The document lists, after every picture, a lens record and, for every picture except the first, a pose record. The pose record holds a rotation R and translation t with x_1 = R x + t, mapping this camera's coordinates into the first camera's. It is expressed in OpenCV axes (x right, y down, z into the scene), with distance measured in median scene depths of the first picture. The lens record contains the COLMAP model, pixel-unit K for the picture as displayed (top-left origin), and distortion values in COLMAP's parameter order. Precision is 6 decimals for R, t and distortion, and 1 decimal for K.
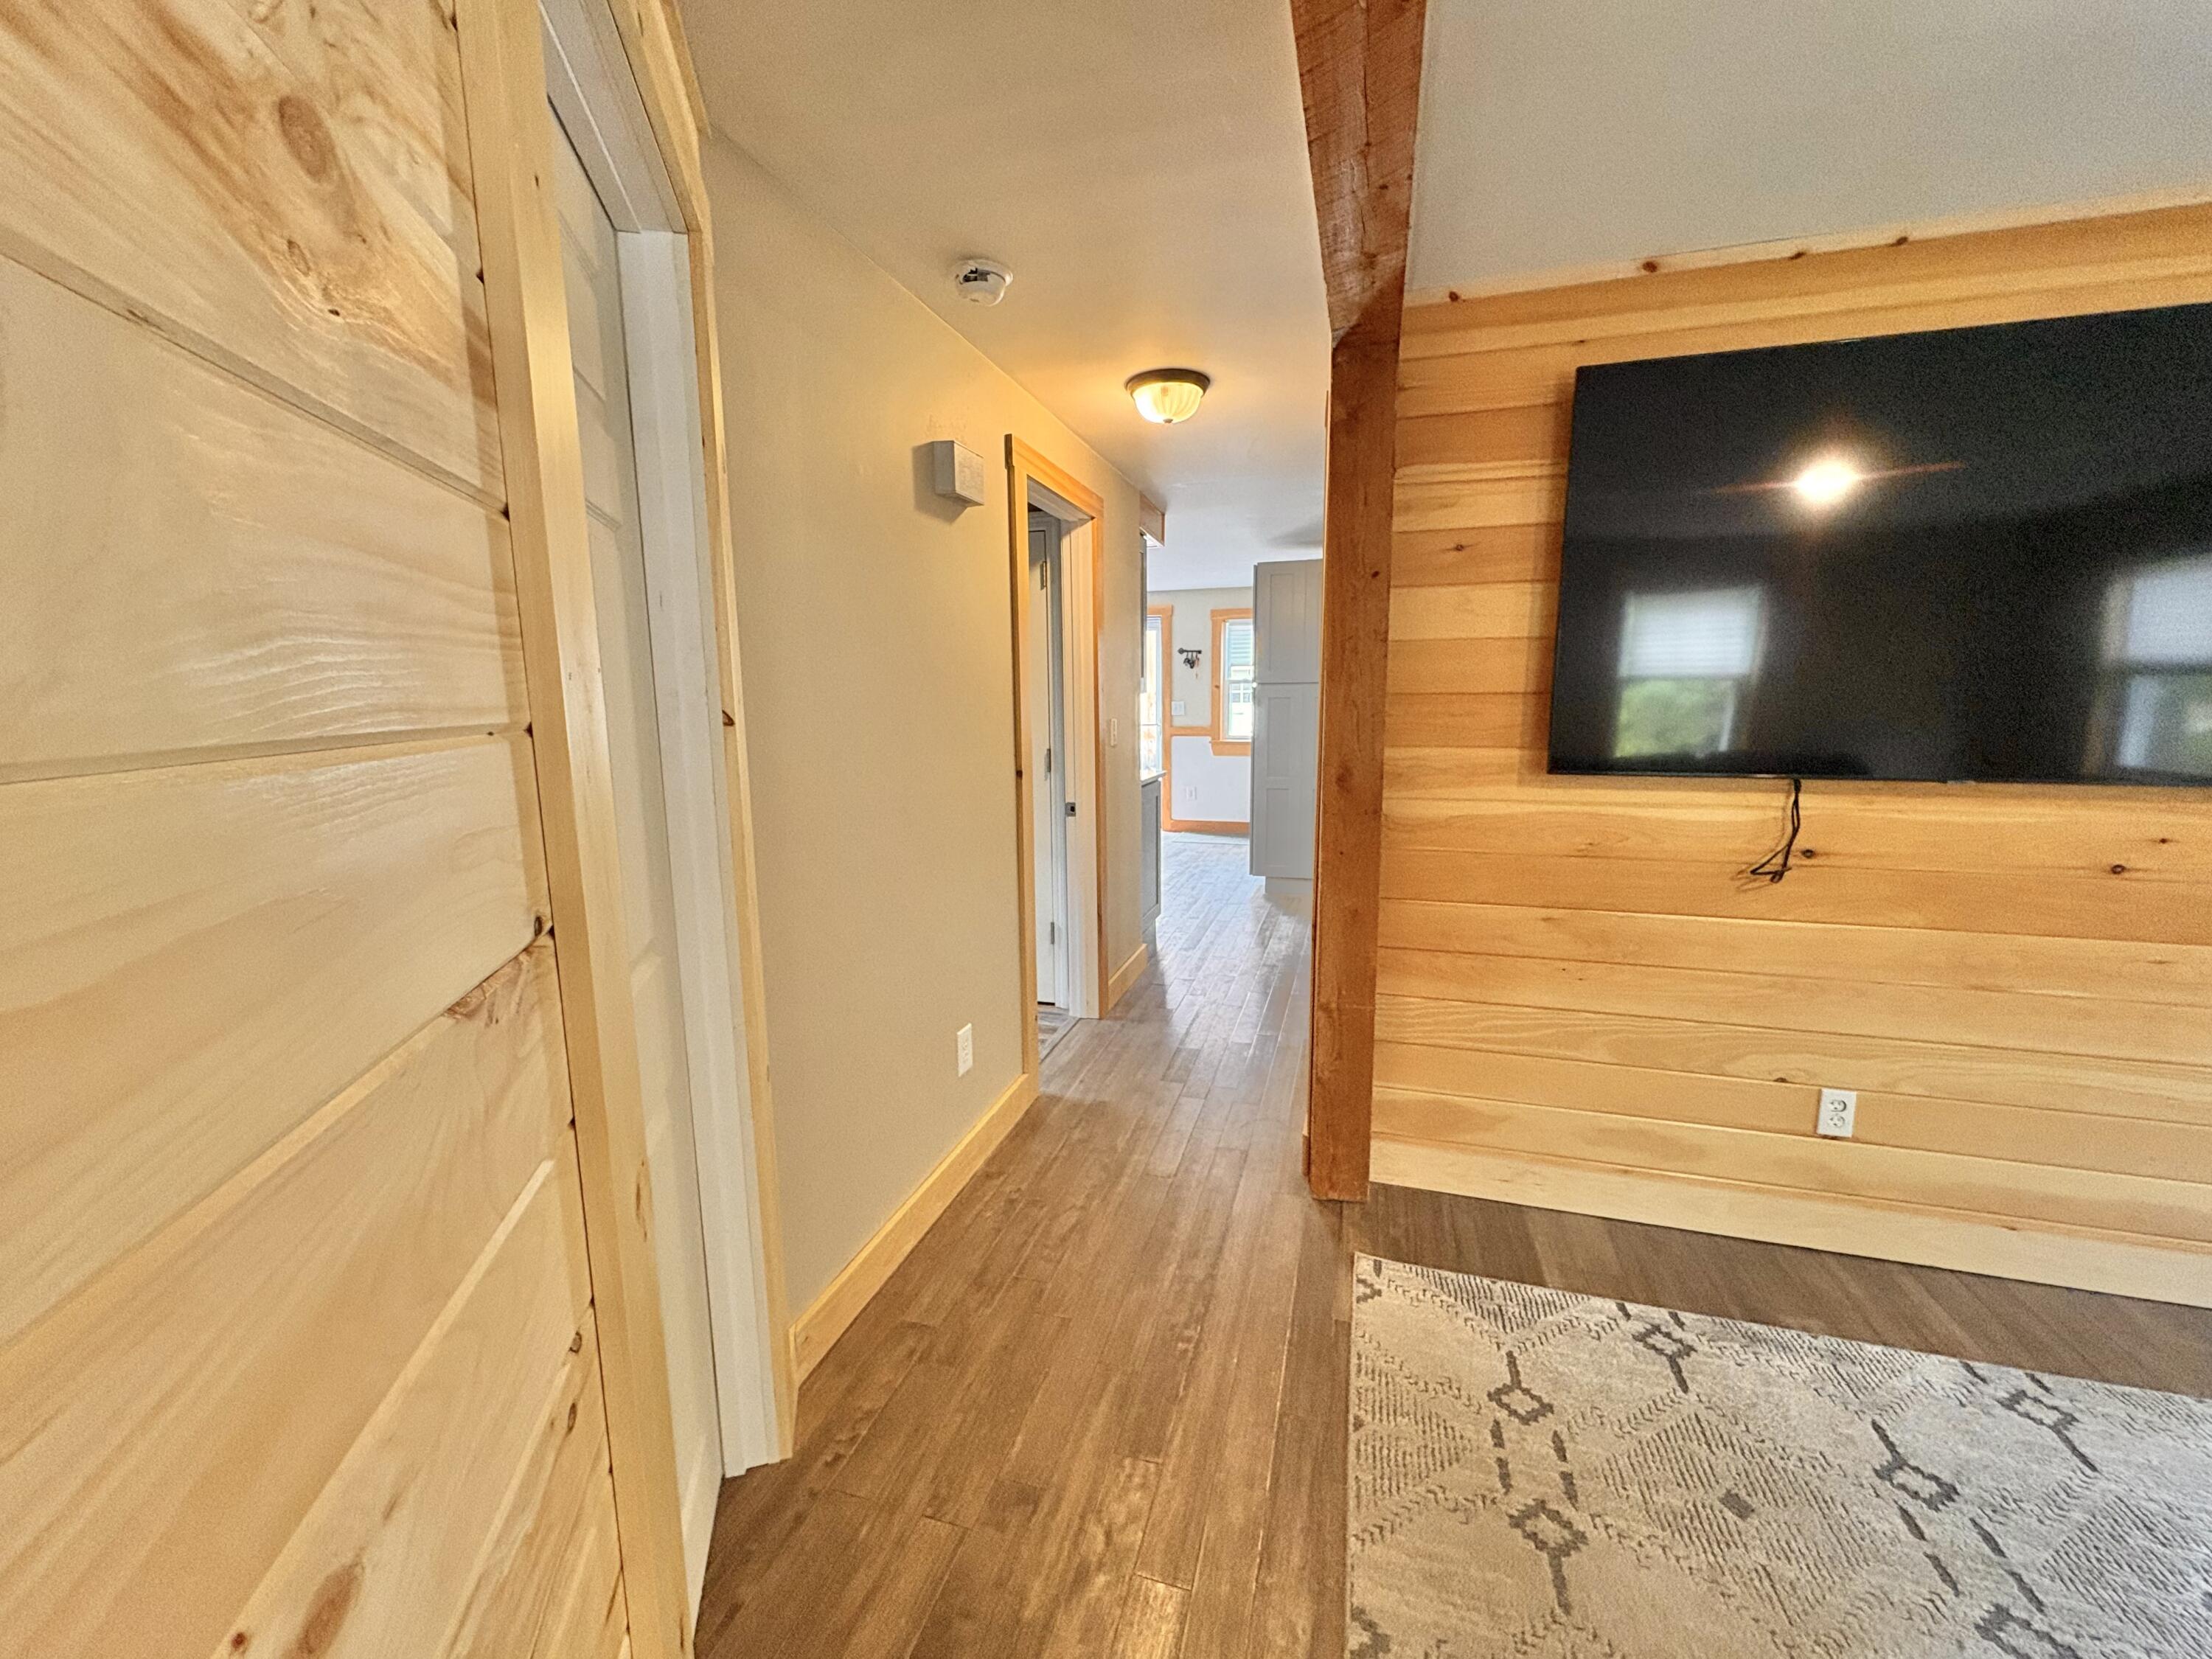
lens RADIAL K [[881.2, 0, 1106.0], [0, 881.2, 829.5], [0, 0, 1]] dist [-0.001021, 0.000430]
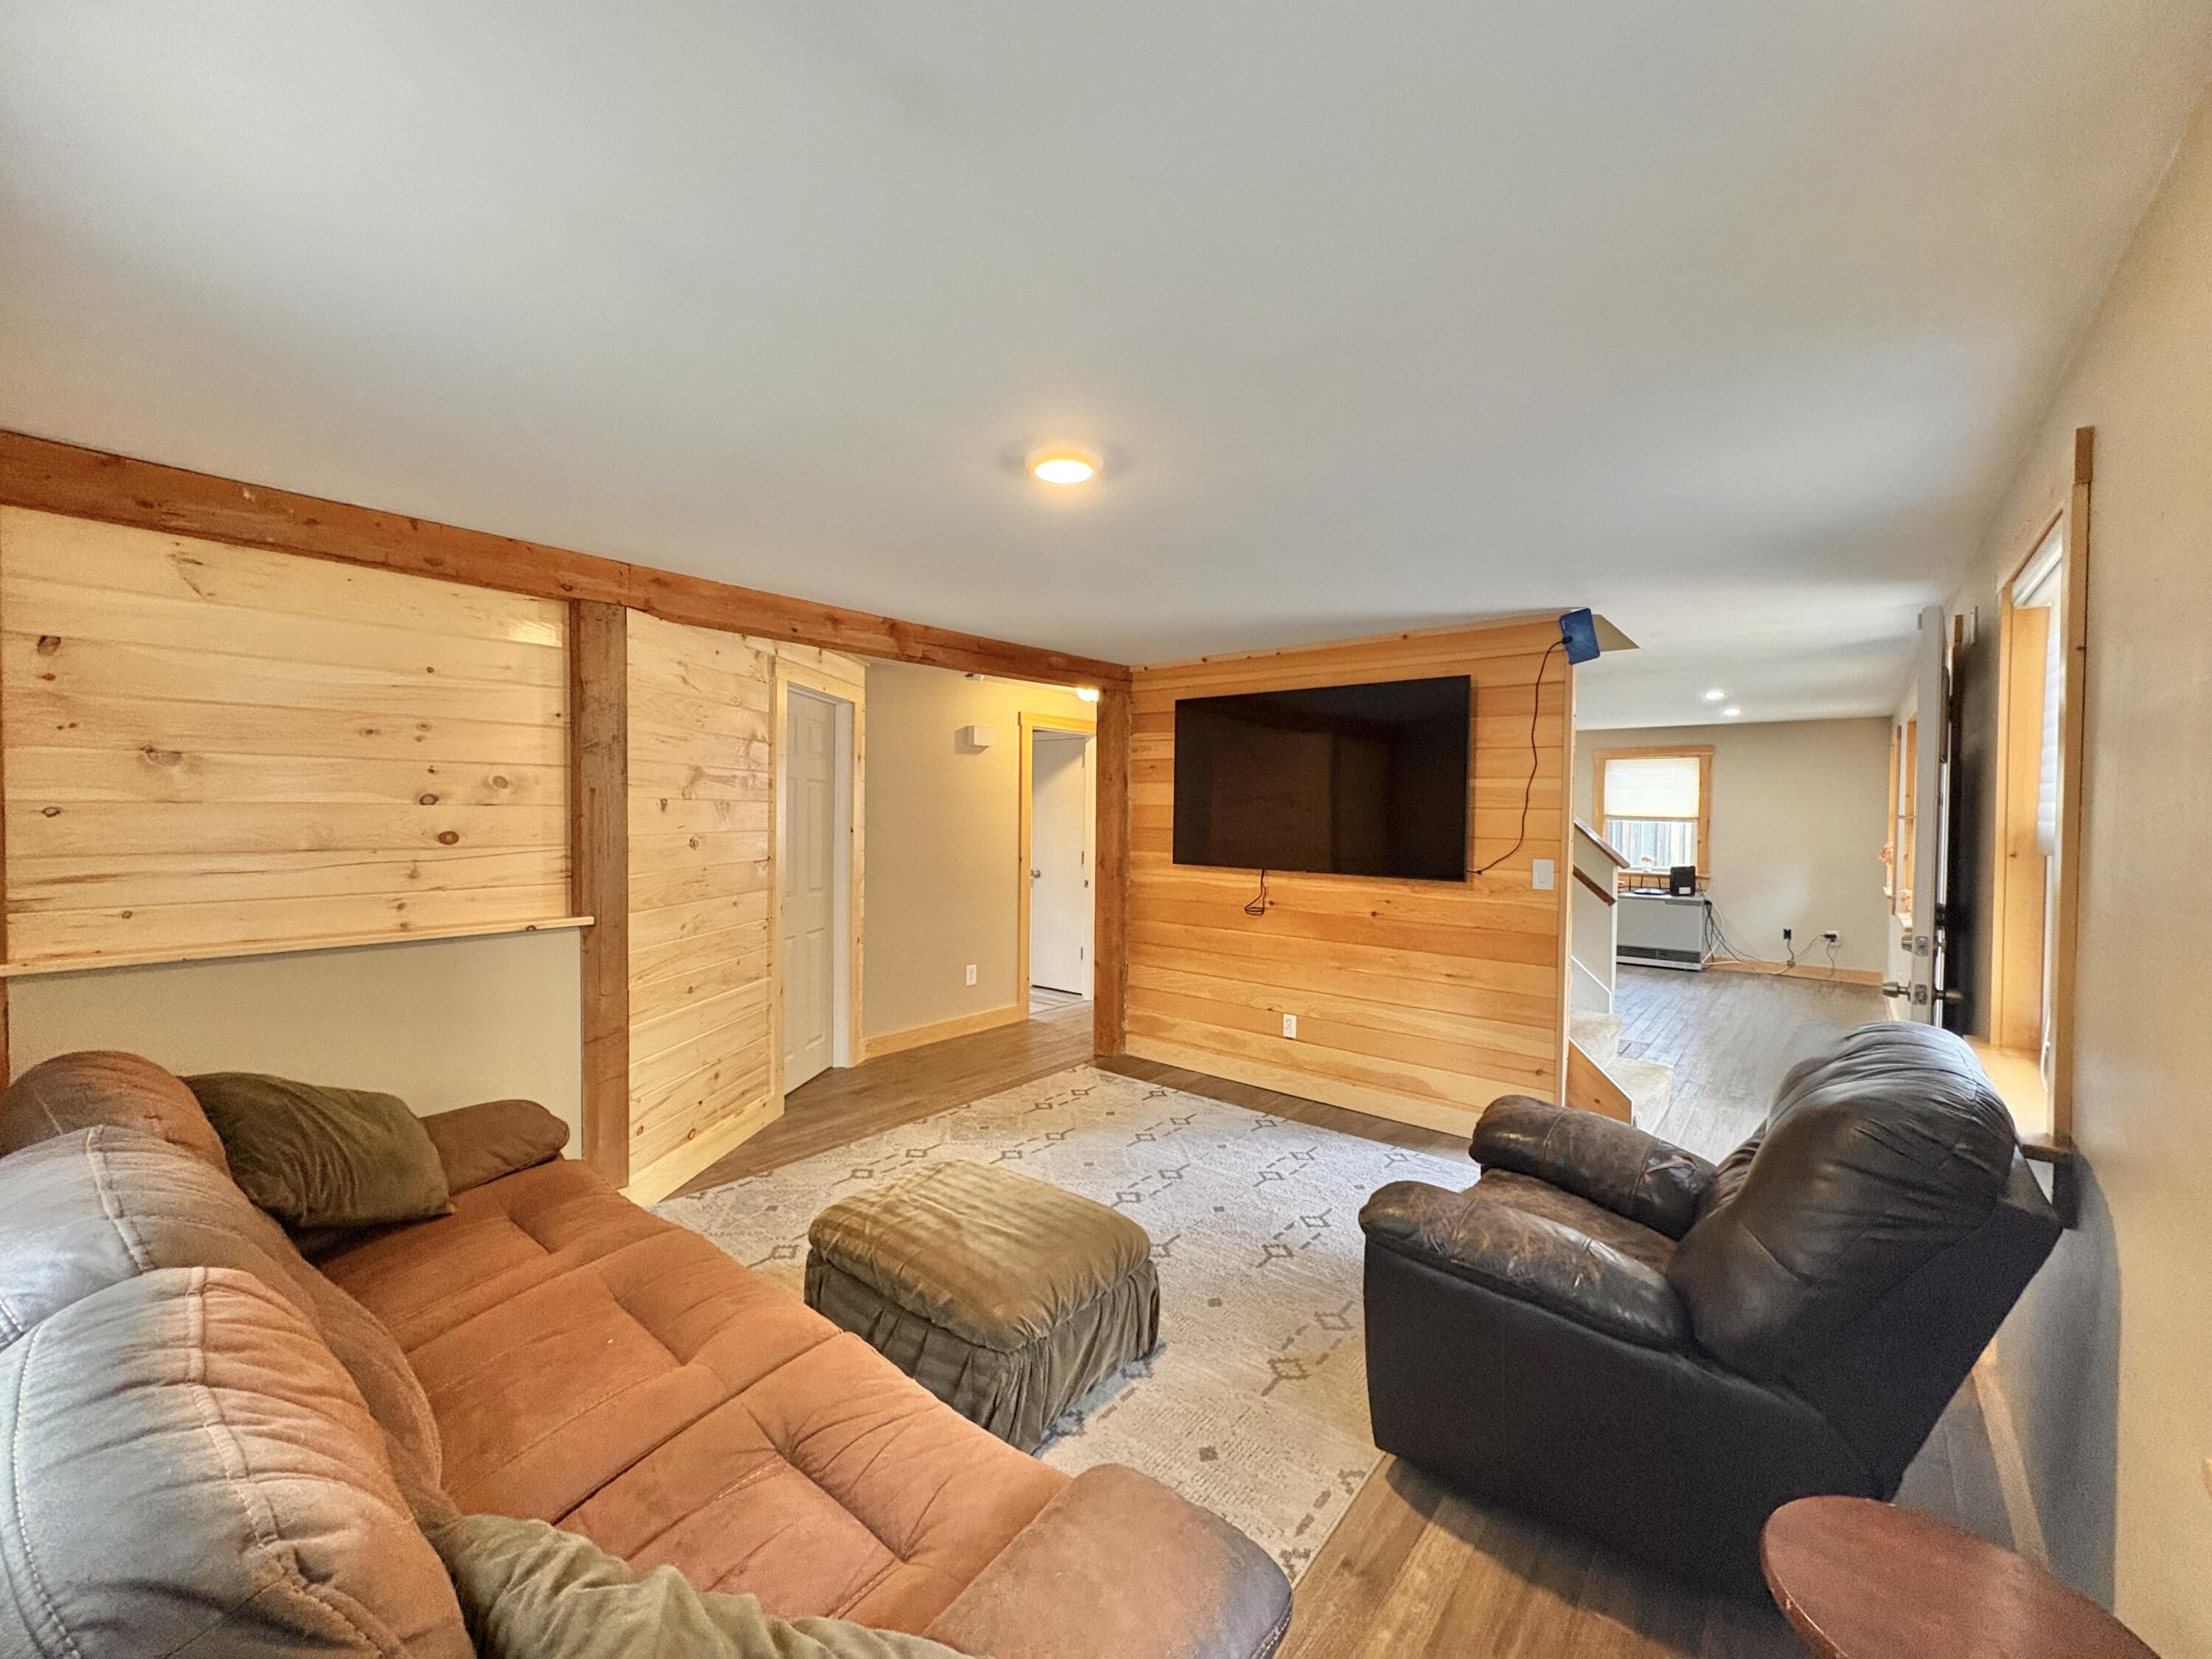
lens RADIAL K [[881.2, 0, 1106.0], [0, 881.2, 829.5], [0, 0, 1]] dist [-0.001021, 0.000430]
pose [[0.918761, 0.027493, -0.393855, 1.268339], [-0.079323, 0.990085, -0.115926, 0.133337], [0.386763, 0.137750, 0.911833, -1.219362]]
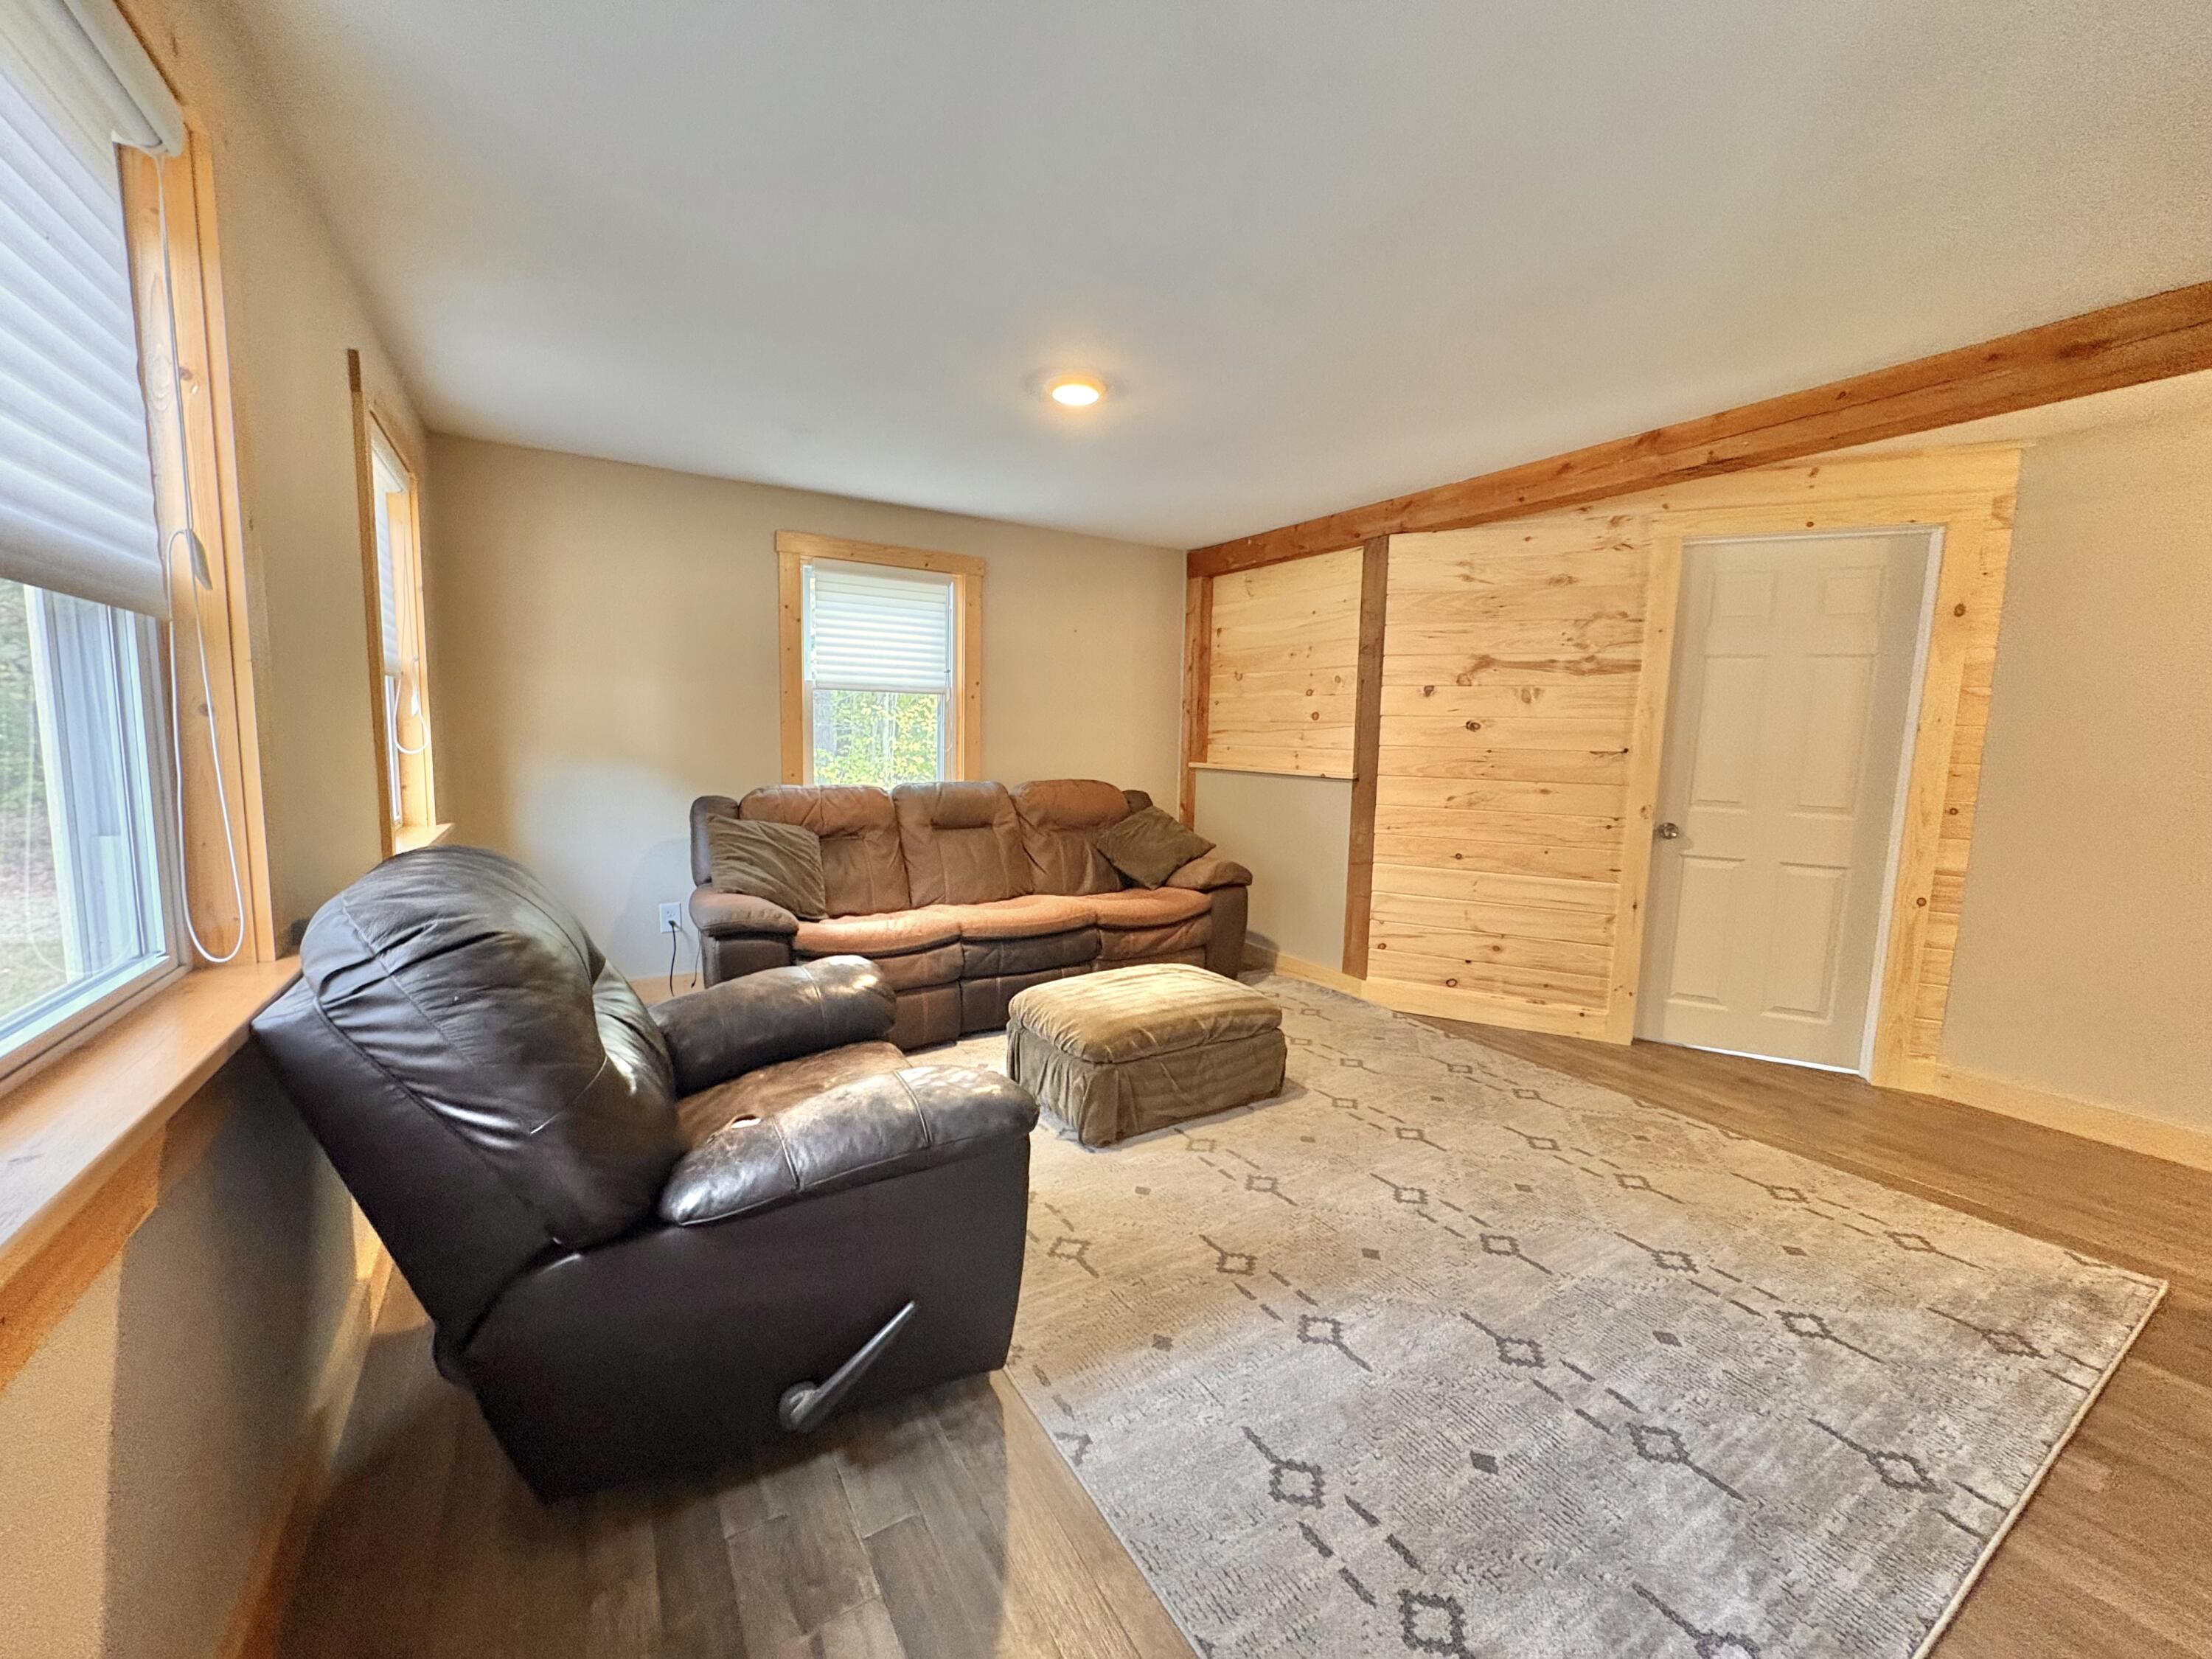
lens RADIAL K [[881.2, 0, 1106.0], [0, 881.2, 829.5], [0, 0, 1]] dist [-0.001021, 0.000430]
pose [[-0.664496, 0.079528, -0.743048, 1.788654], [-0.131453, 0.966377, 0.220987, -0.067847], [0.735639, 0.244521, -0.631700, 0.641272]]
